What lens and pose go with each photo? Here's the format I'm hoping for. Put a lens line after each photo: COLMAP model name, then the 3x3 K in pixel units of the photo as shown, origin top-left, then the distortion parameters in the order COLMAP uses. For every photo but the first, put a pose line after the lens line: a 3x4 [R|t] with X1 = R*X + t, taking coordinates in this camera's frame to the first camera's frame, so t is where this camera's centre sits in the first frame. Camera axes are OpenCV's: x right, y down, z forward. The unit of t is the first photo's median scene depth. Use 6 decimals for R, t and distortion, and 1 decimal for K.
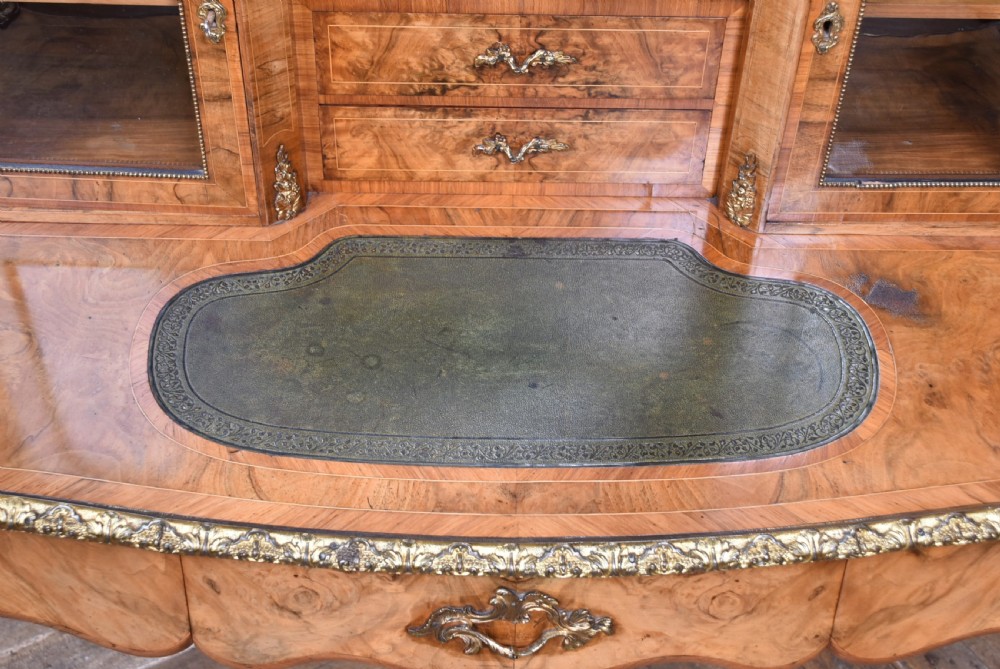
lens RADIAL K [[1355.8, 0, 486.7], [0, 1355.8, 358.4], [0, 0, 1]] dist [-0.024409, 0.000000]
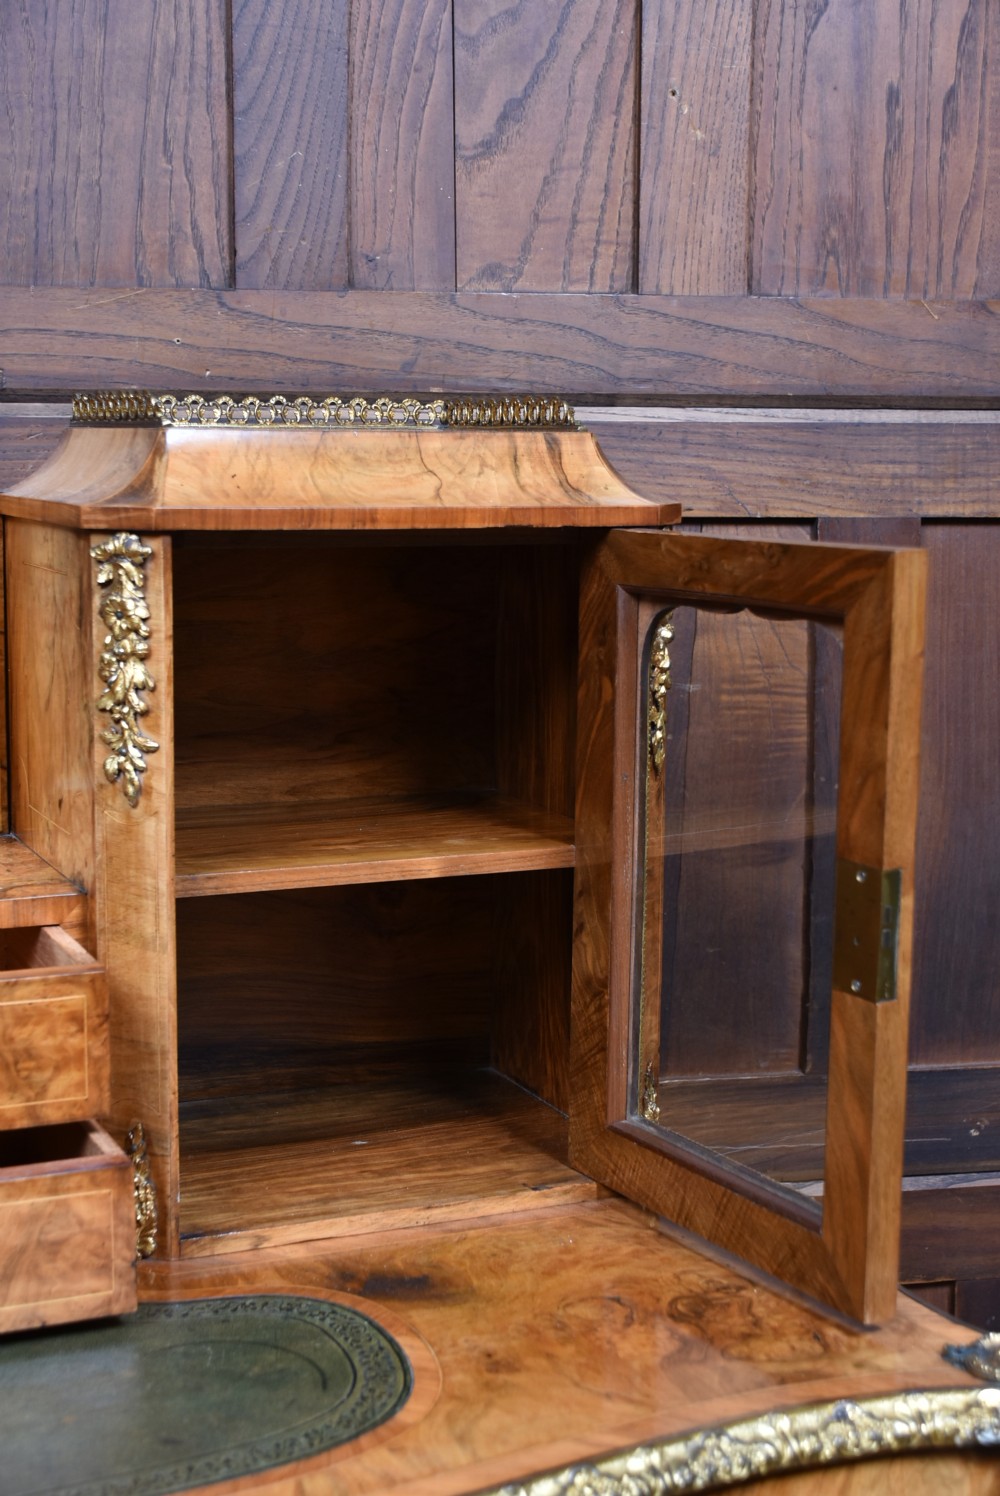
lens RADIAL K [[2232.1, 0, 497.4], [0, 2232.1, 794.5], [0, 0, 1]] dist [-0.044604, 0.000000]
pose [[0.913036, -0.072267, 0.401427, -0.064857], [0.289743, 0.807614, -0.513622, 0.327557], [-0.287080, 0.585266, 0.758320, 0.049000]]
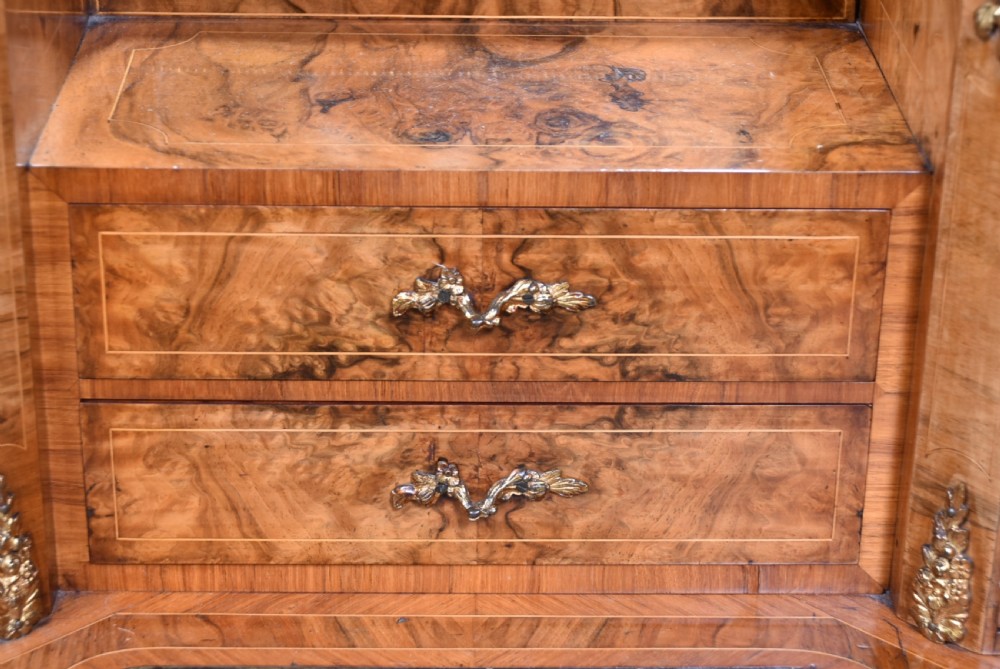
lens RADIAL K [[2391.0, 0, 468.1], [0, 2391.0, 393.8], [0, 0, 1]] dist [-0.052761, 0.000000]
pose [[0.999929, -0.010849, 0.005009, 0.014414], [0.011868, 0.950677, -0.309954, 0.085916], [-0.001400, 0.309992, 0.950738, 0.172081]]
